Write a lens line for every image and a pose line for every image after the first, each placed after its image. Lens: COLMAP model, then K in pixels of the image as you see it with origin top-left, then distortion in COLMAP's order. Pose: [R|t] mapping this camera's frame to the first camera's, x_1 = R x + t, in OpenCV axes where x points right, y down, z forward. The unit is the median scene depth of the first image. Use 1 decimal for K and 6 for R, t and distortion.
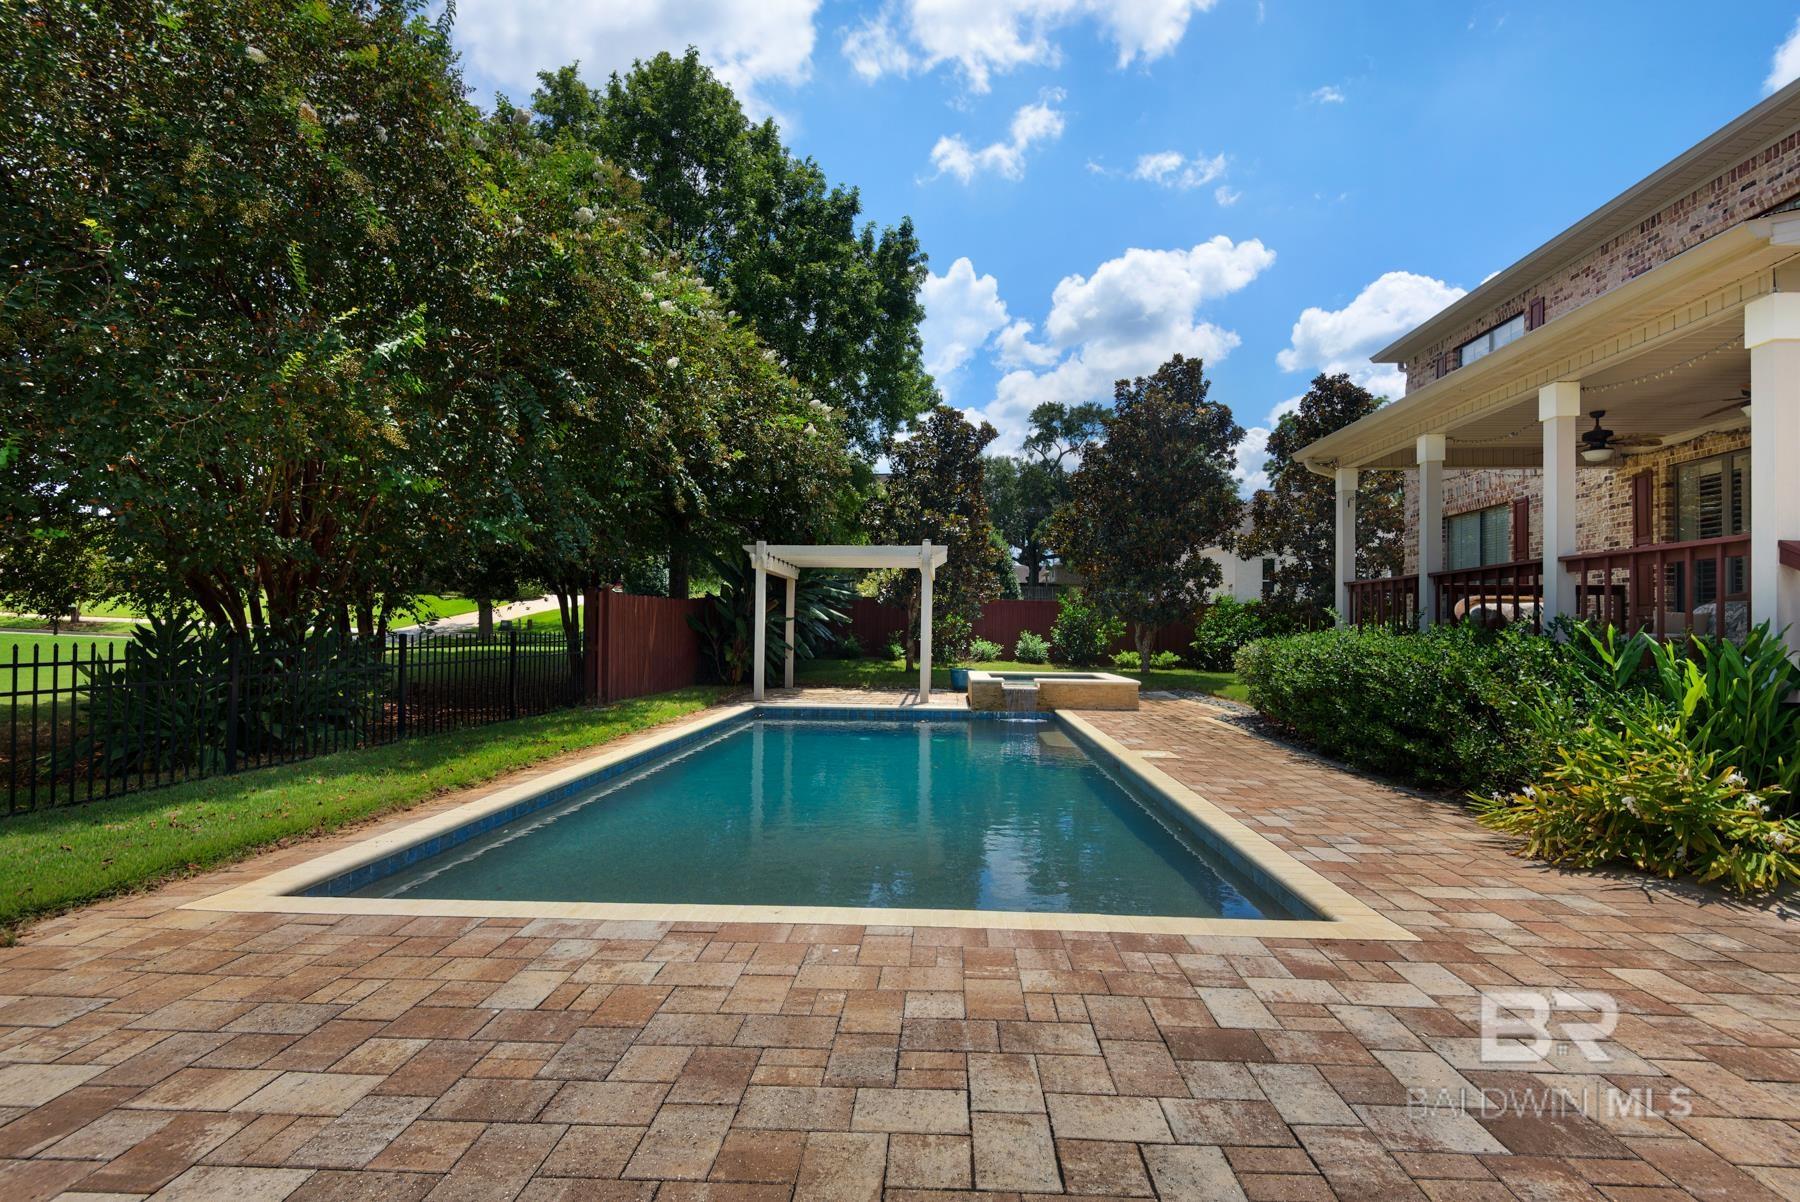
lens RADIAL K [[841.8, 0, 891.5], [0, 841.8, 616.3], [0, 0, 1]] dist [-0.001163, -0.005954]
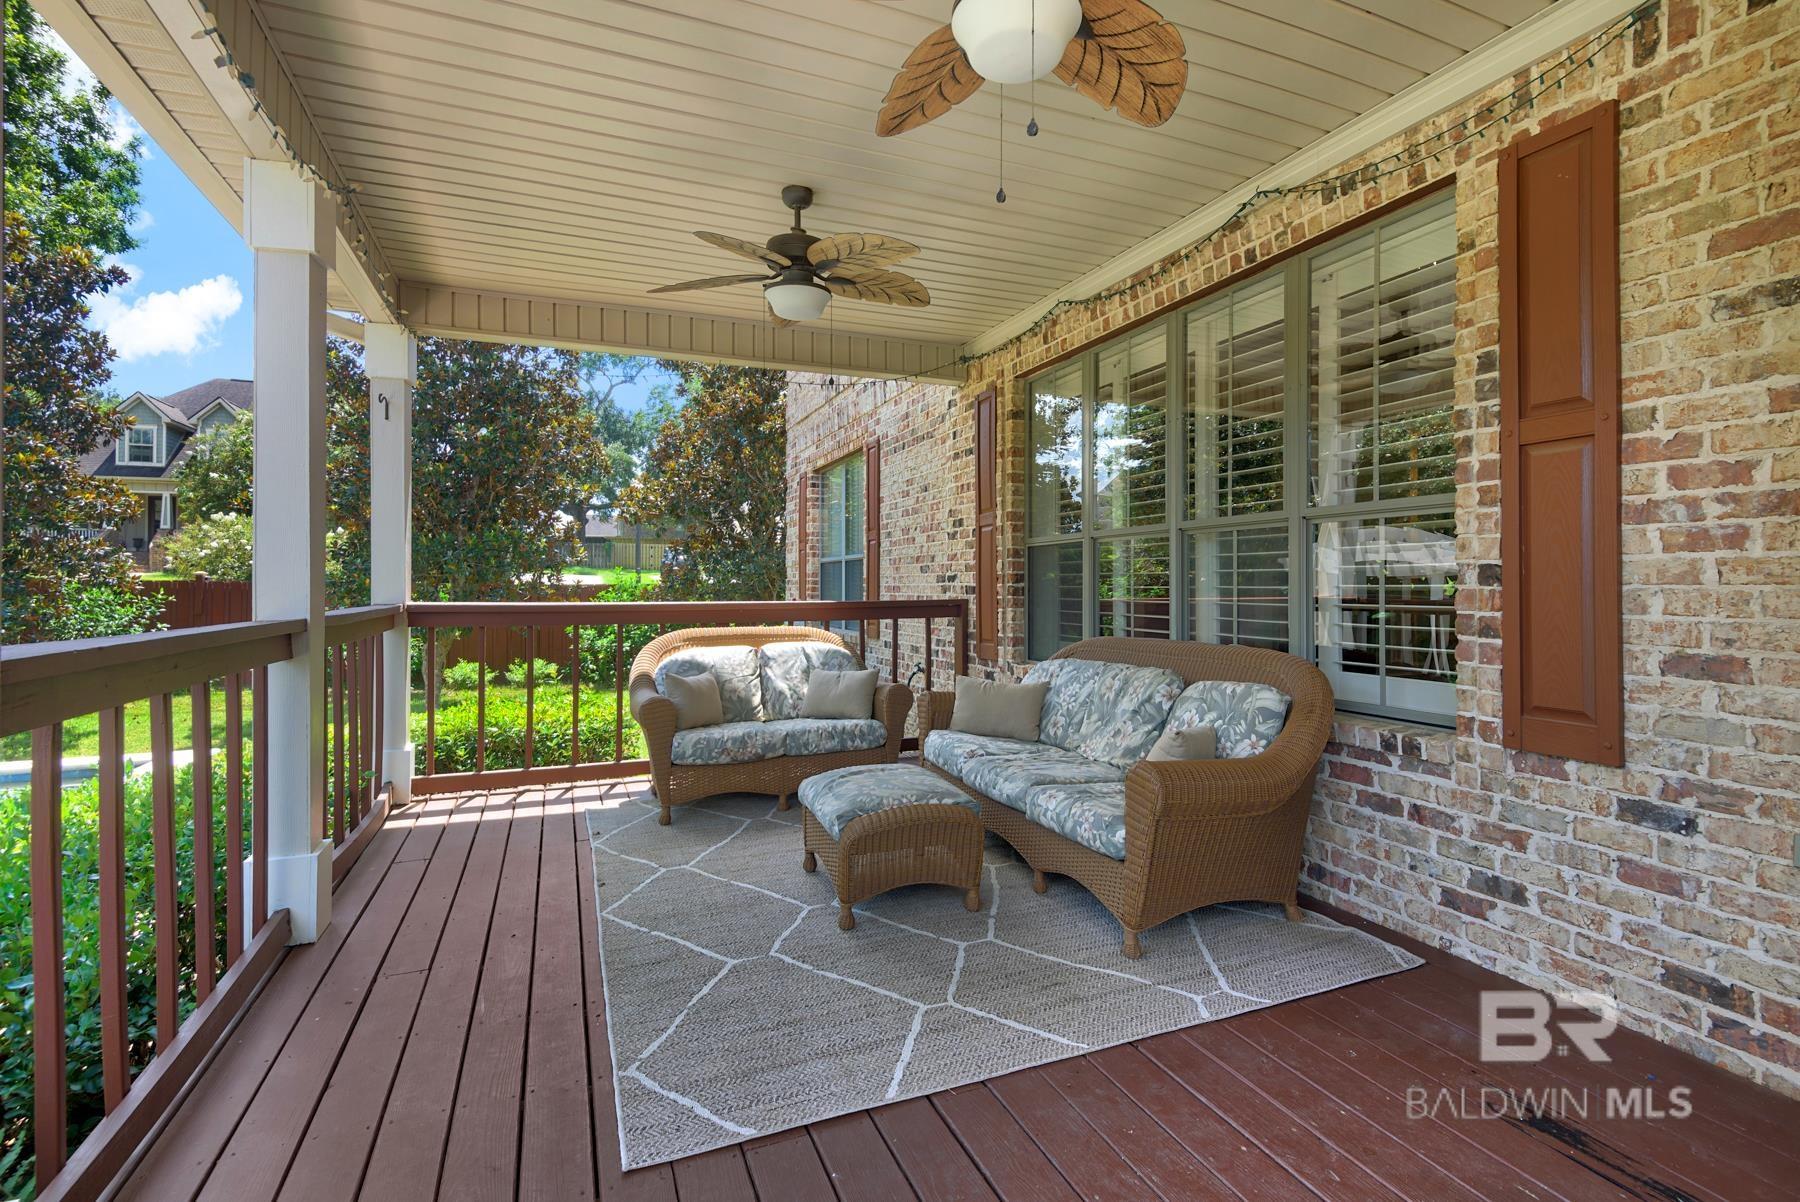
lens RADIAL K [[841.8, 0, 937.3], [0, 841.8, 581.3], [0, 0, 1]] dist [-0.001163, -0.005954]
pose [[0.885127, -0.011608, 0.465204, 0.716427], [0.003446, 0.999825, 0.018391, -0.070513], [-0.465336, -0.014675, 0.885012, 0.624087]]
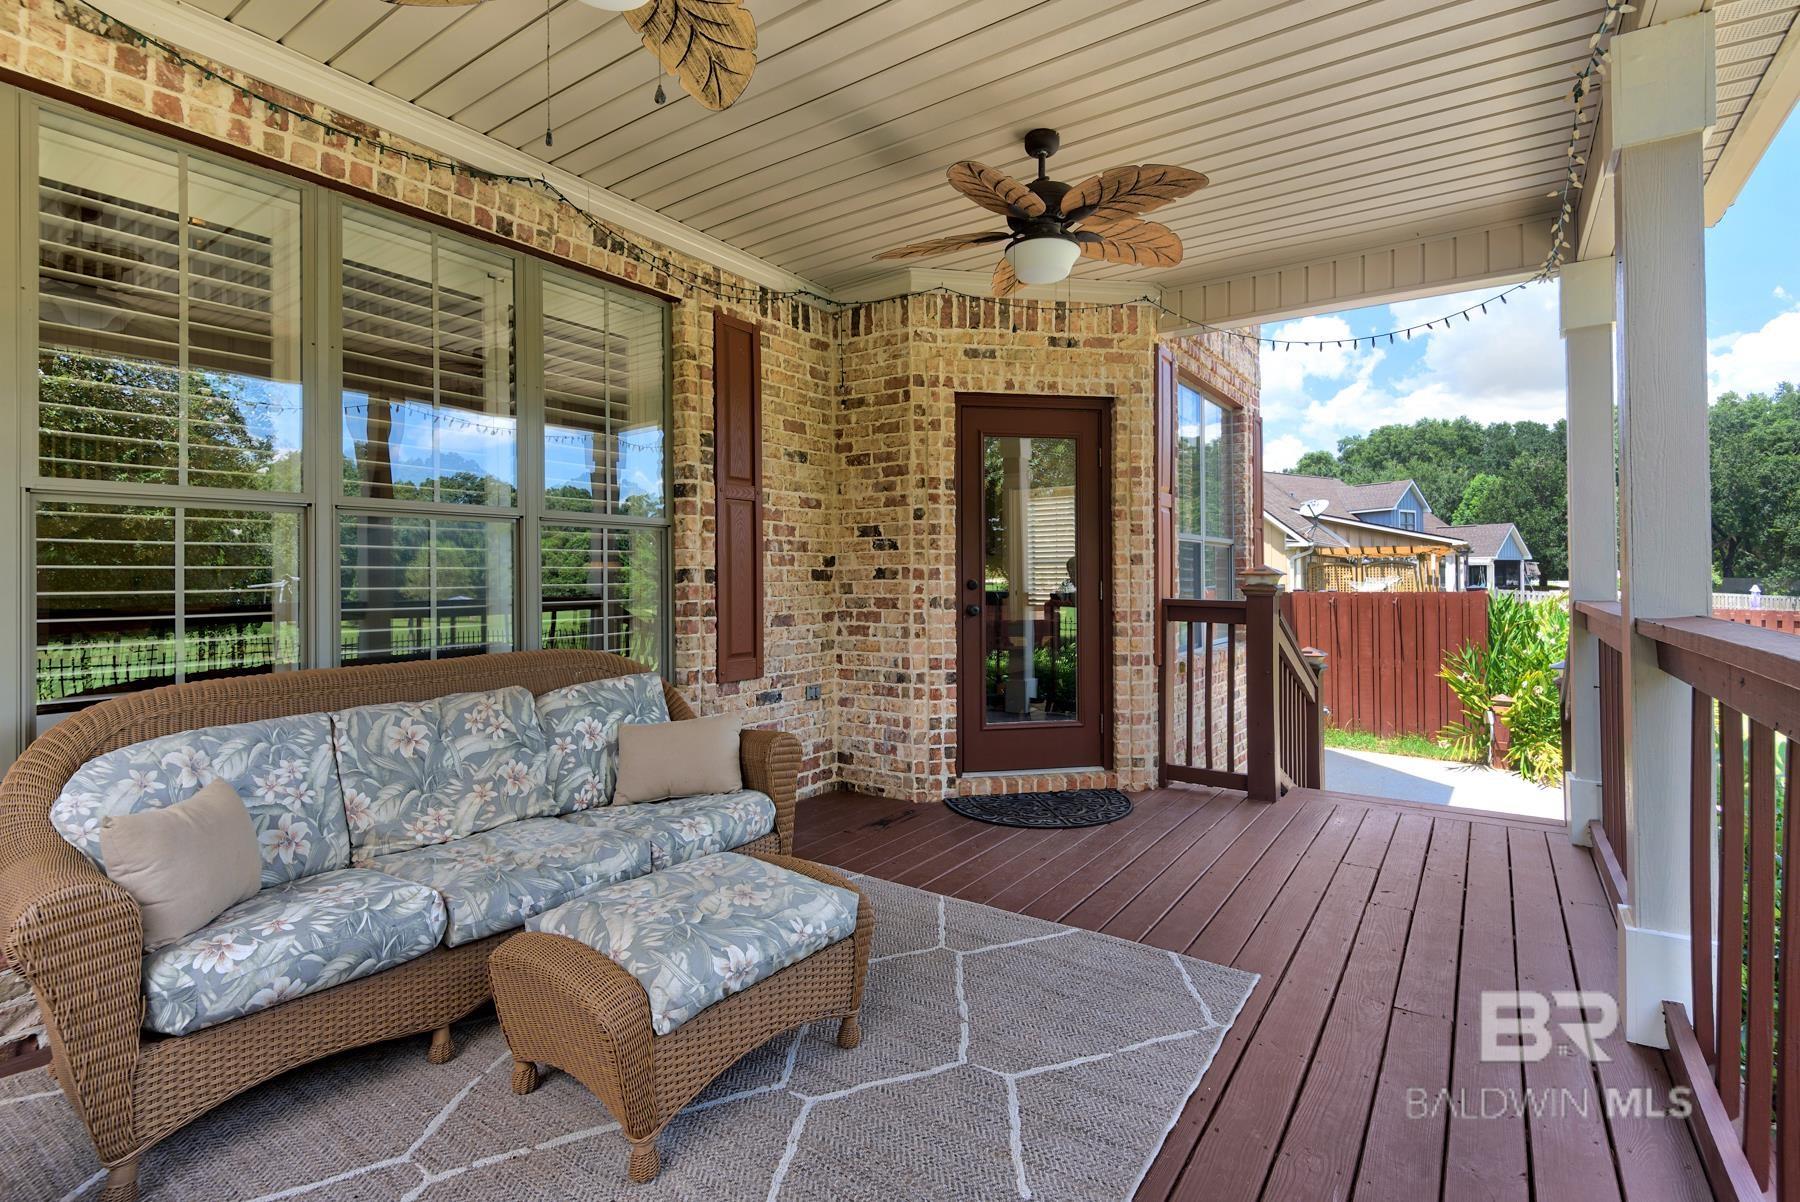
lens RADIAL K [[841.8, 0, 882.8], [0, 841.8, 577.3], [0, 0, 1]] dist [-0.001163, -0.005954]
pose [[-0.848540, -0.009249, 0.529051, 0.700110], [-0.016754, 0.999816, -0.009393, -0.063753], [-0.528866, -0.016834, -0.848538, 1.109234]]
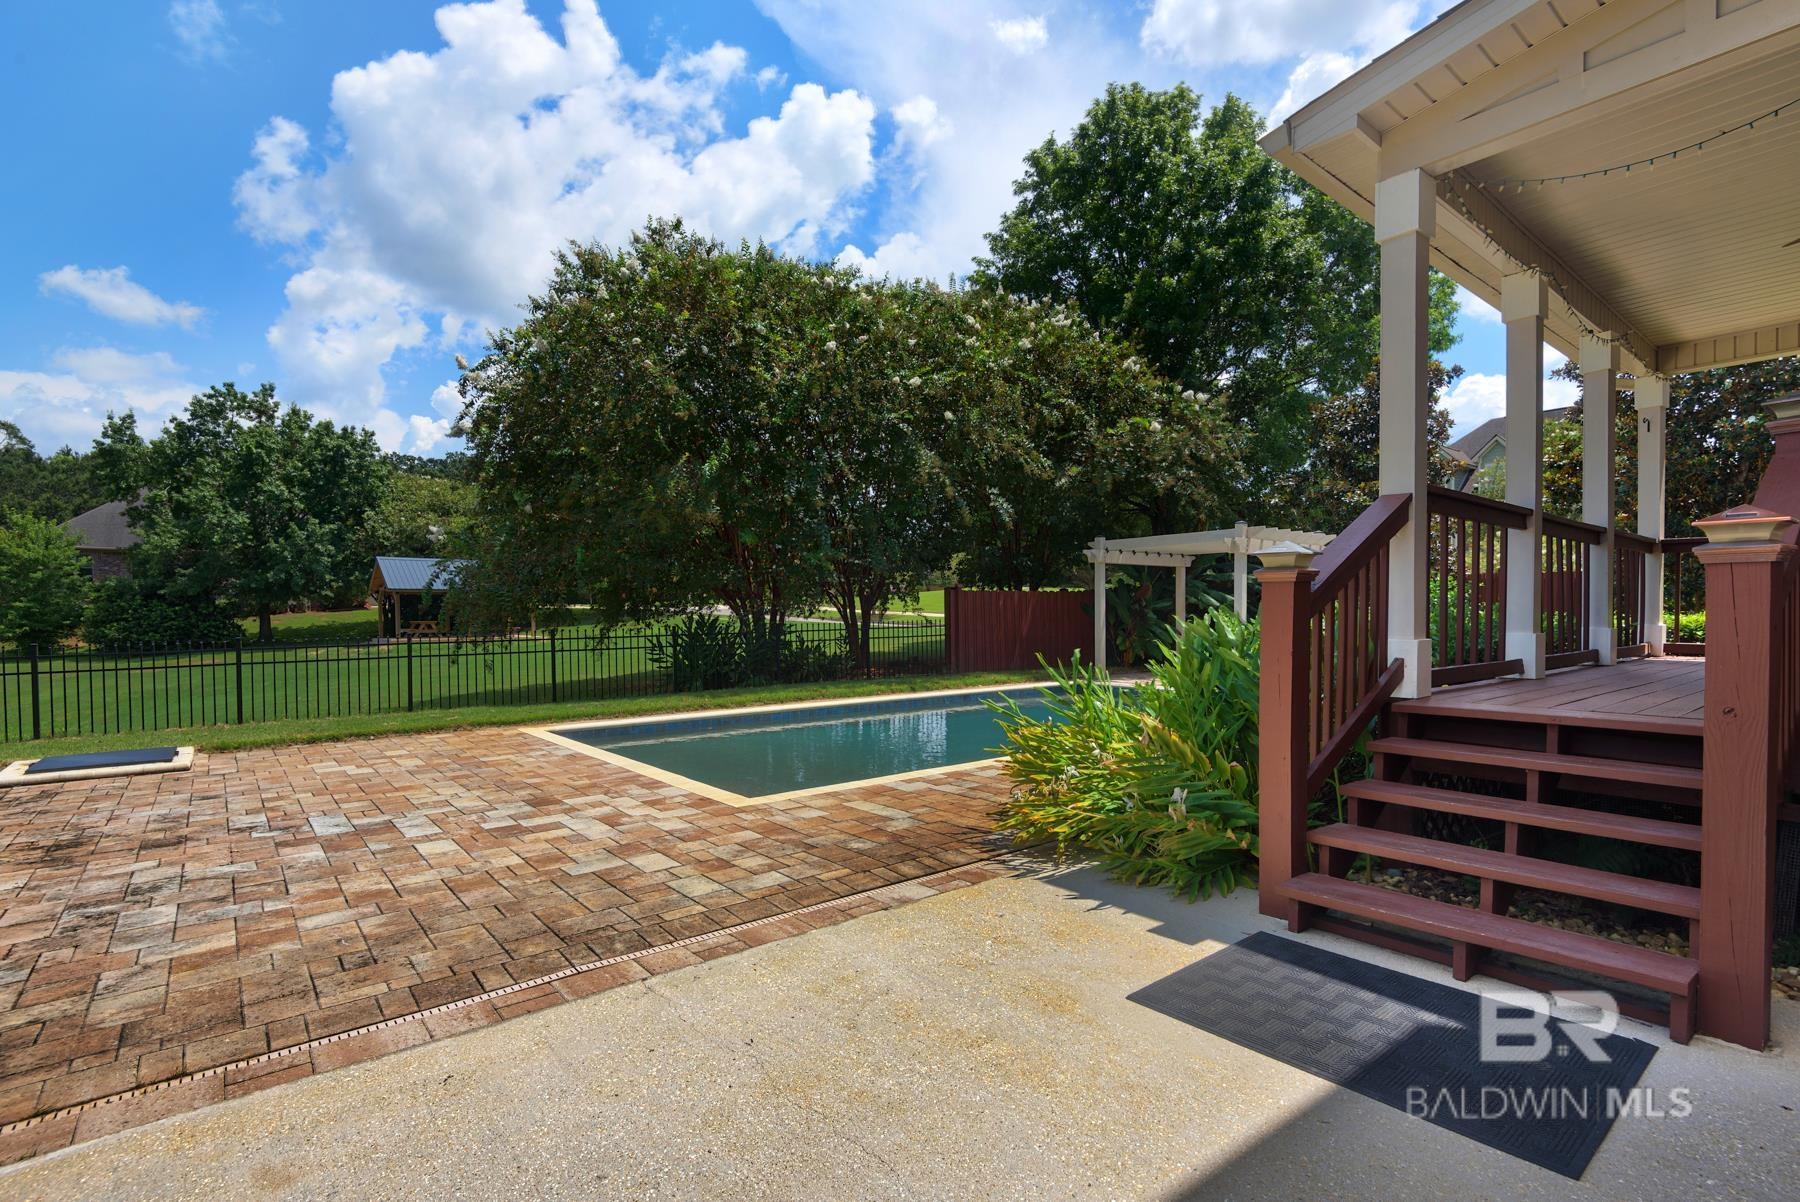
lens RADIAL K [[841.8, 0, 899.2], [0, 841.8, 630.4], [0, 0, 1]] dist [-0.001163, -0.005954]
pose [[0.671512, -0.006298, -0.740967, 0.782048], [0.032111, 0.999272, 0.020608, 0.004318], [0.740298, -0.037632, 0.671225, 0.050060]]
